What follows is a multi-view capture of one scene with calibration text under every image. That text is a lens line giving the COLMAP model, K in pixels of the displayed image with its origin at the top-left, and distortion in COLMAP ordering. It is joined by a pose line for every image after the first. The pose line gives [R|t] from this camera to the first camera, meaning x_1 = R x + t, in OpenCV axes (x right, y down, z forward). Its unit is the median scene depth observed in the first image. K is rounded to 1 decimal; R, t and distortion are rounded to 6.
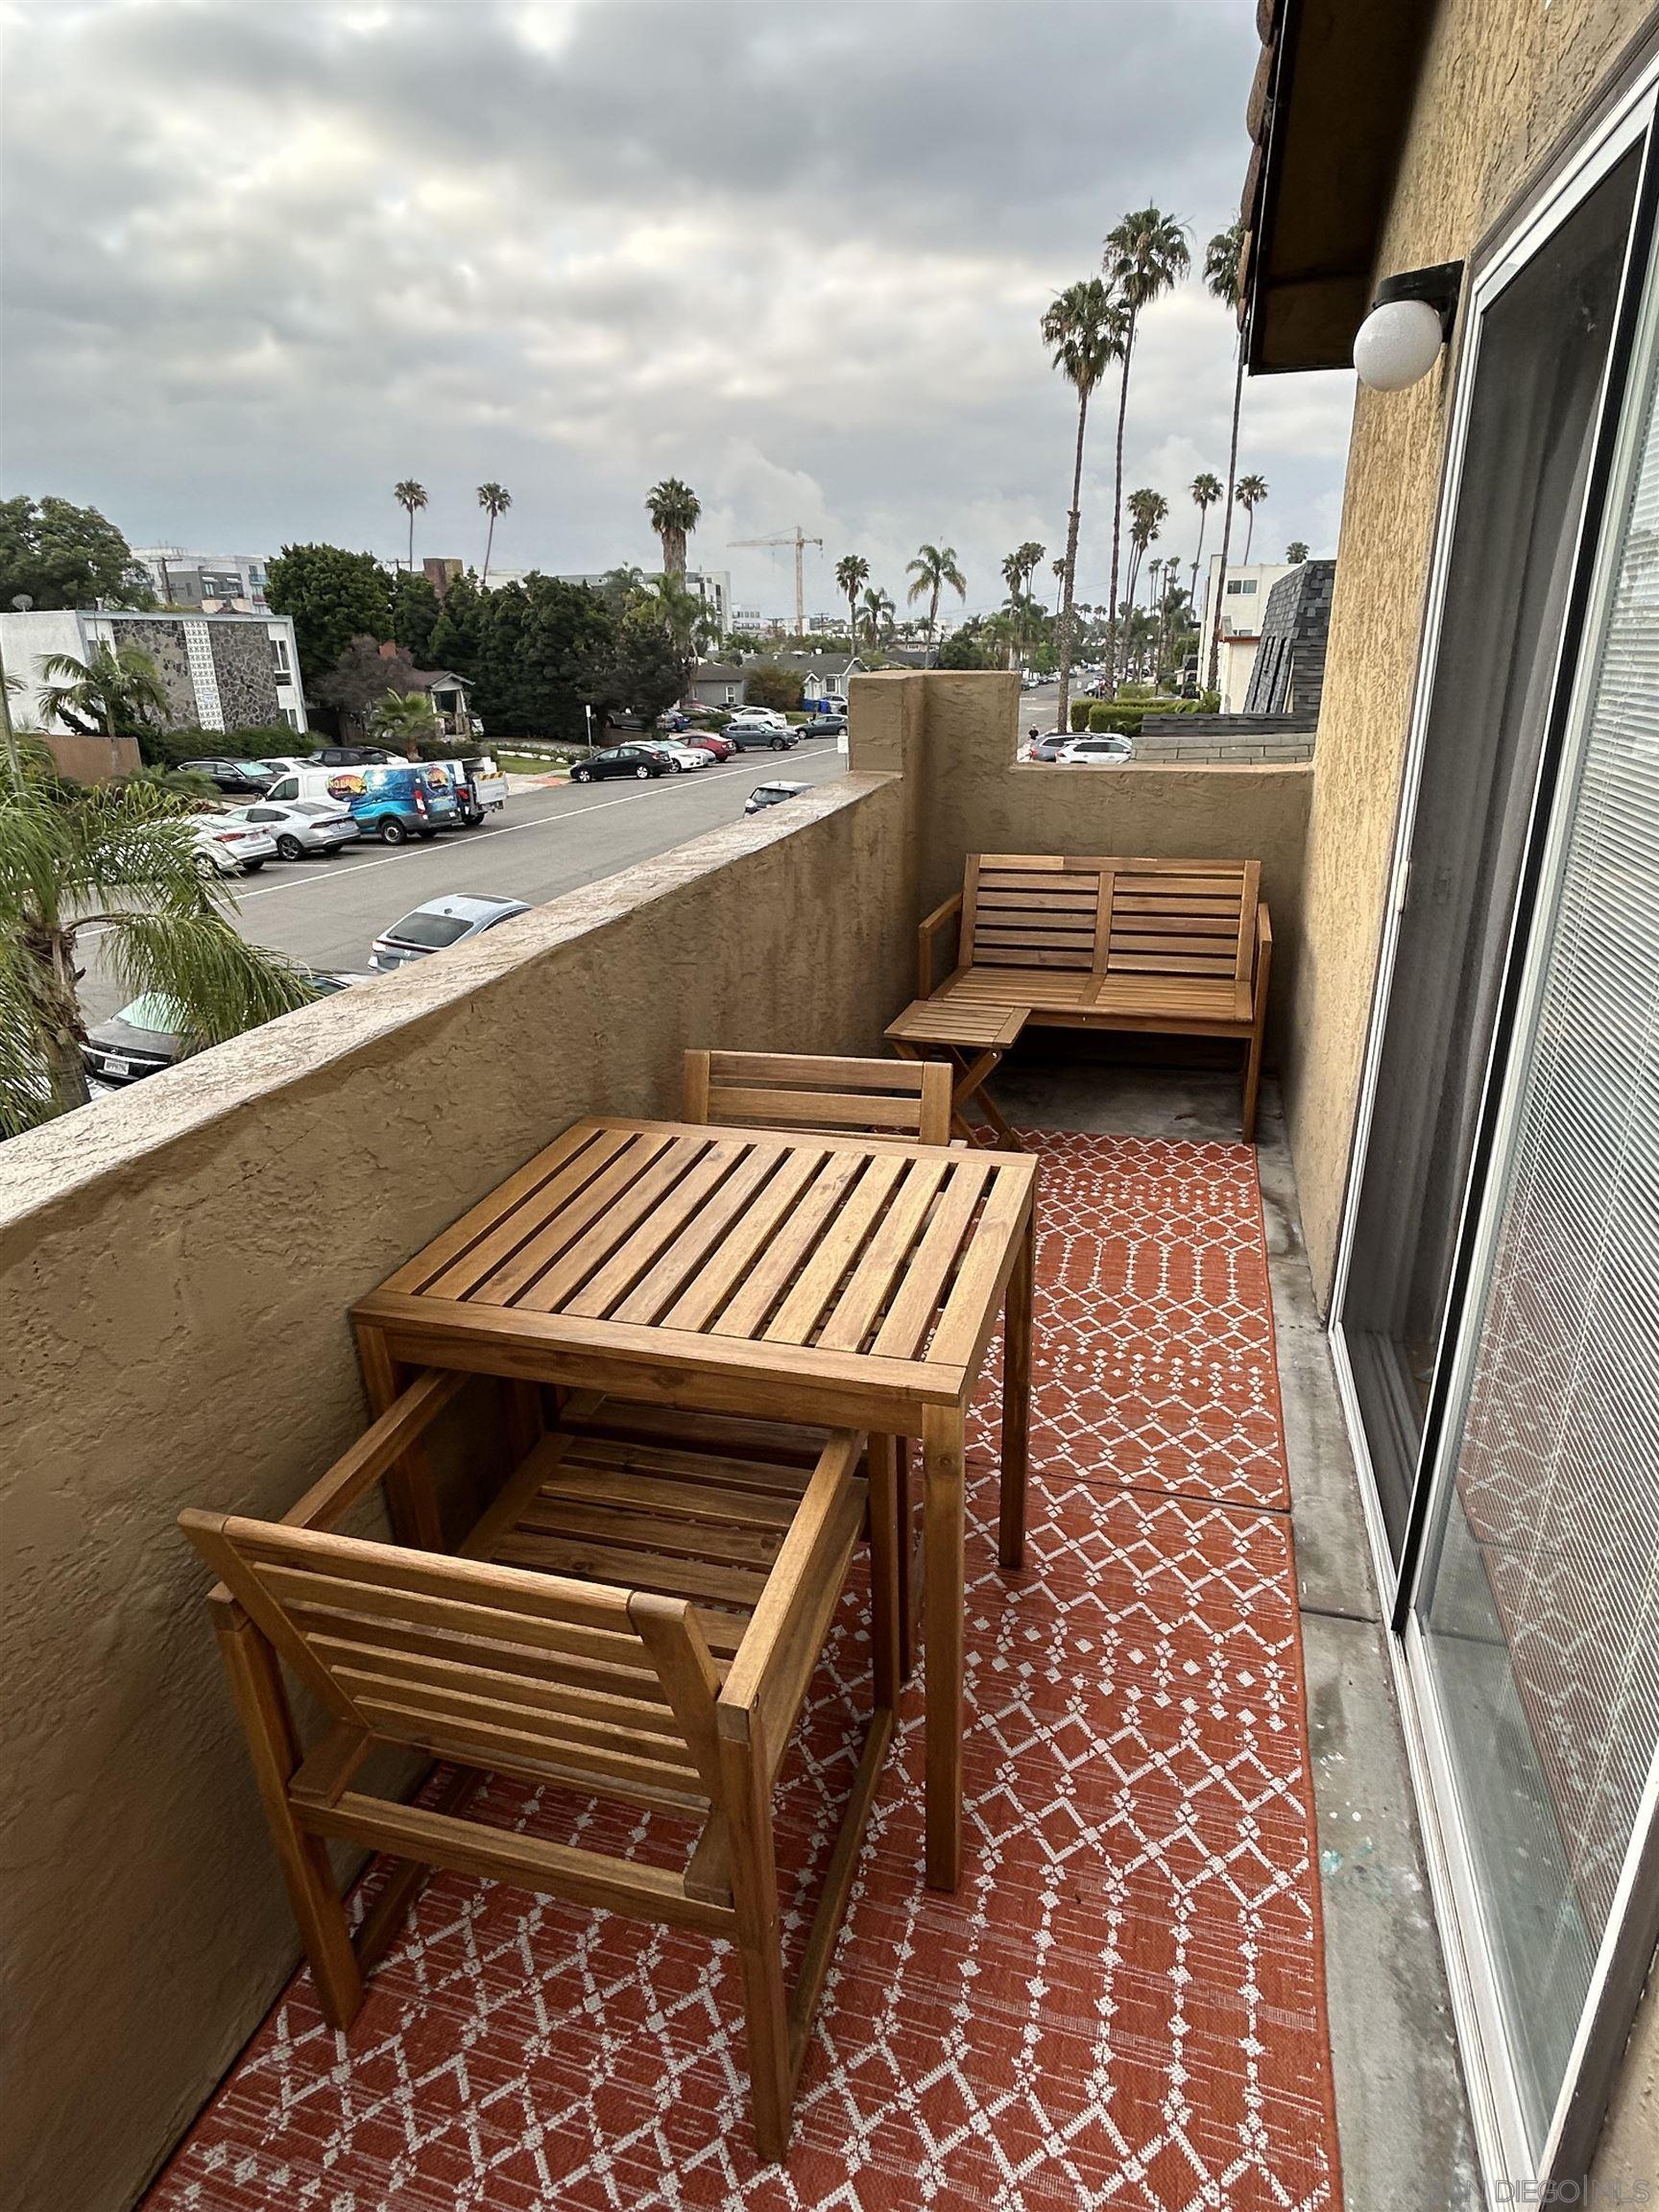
lens RADIAL K [[1235.6, 0, 823.7], [0, 1235.6, 1120.5], [0, 0, 1]] dist [-0.006123, 0.003135]
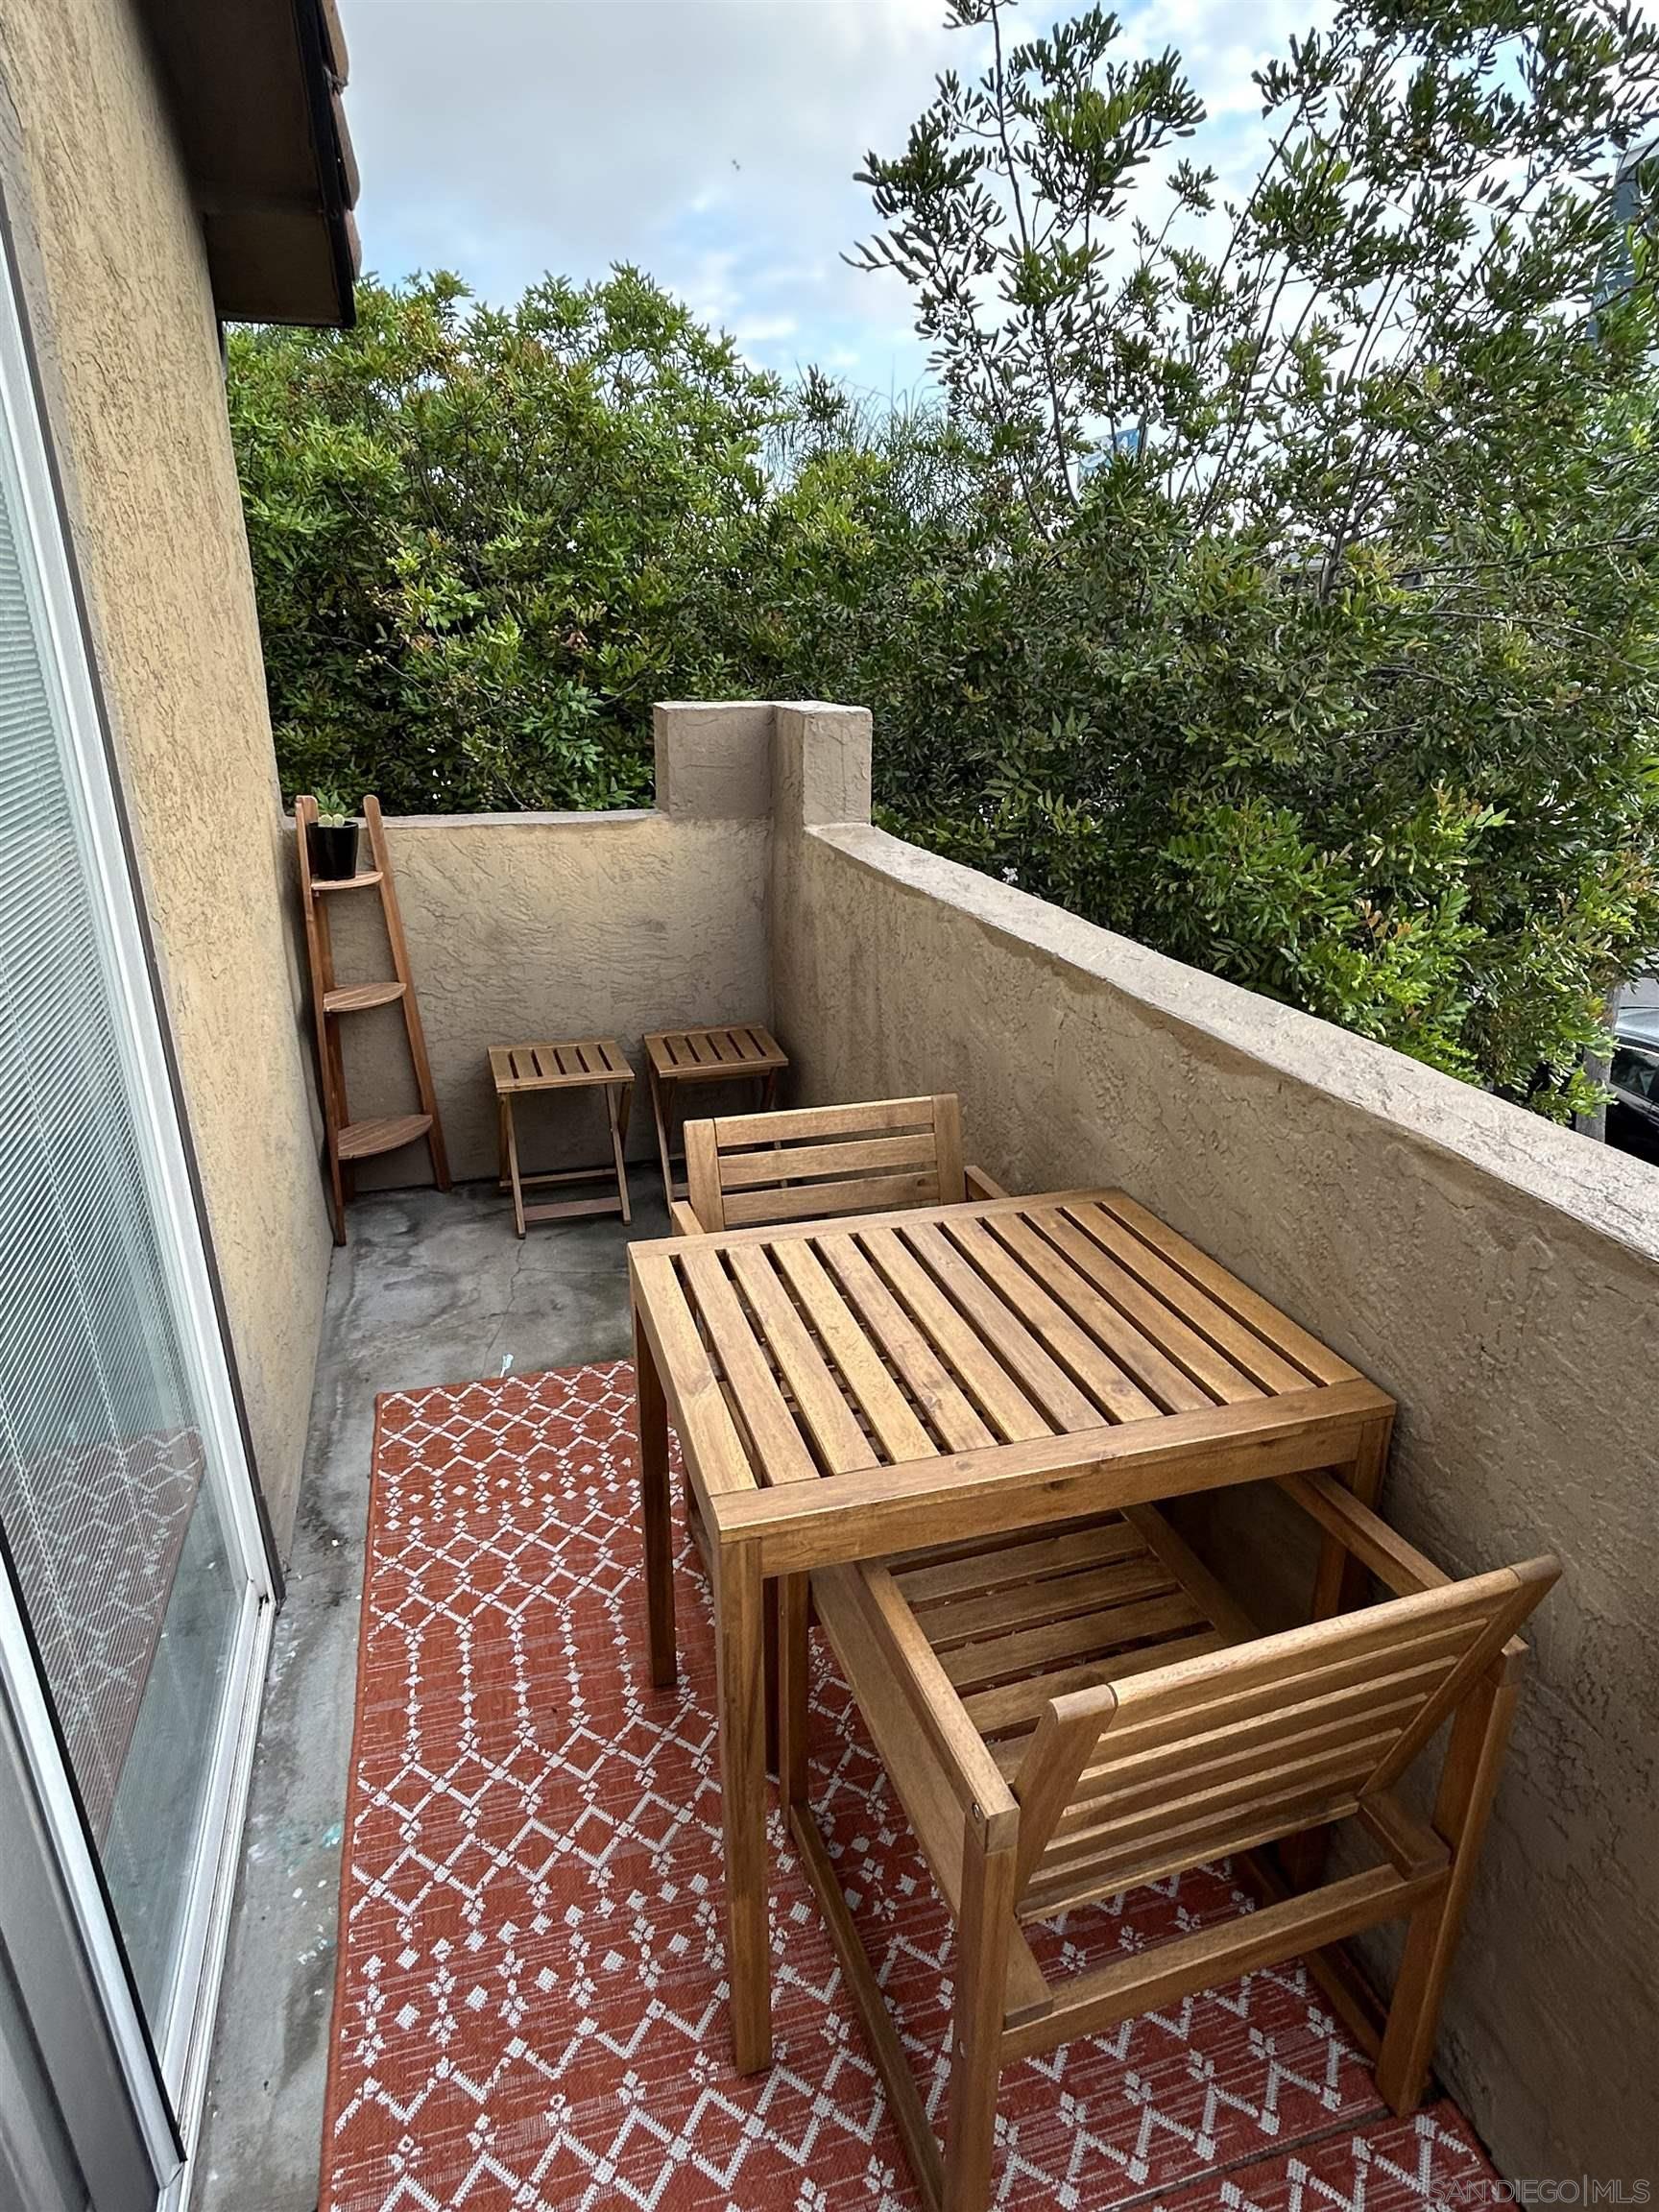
lens RADIAL K [[1235.6, 0, 824.9], [0, 1235.6, 1088.0], [0, 0, 1]] dist [-0.006123, 0.003135]
pose [[-0.834451, 0.208841, -0.509978, 0.427765], [-0.189987, 0.759657, 0.621953, -0.570043], [0.517298, 0.615878, -0.594219, 1.335826]]
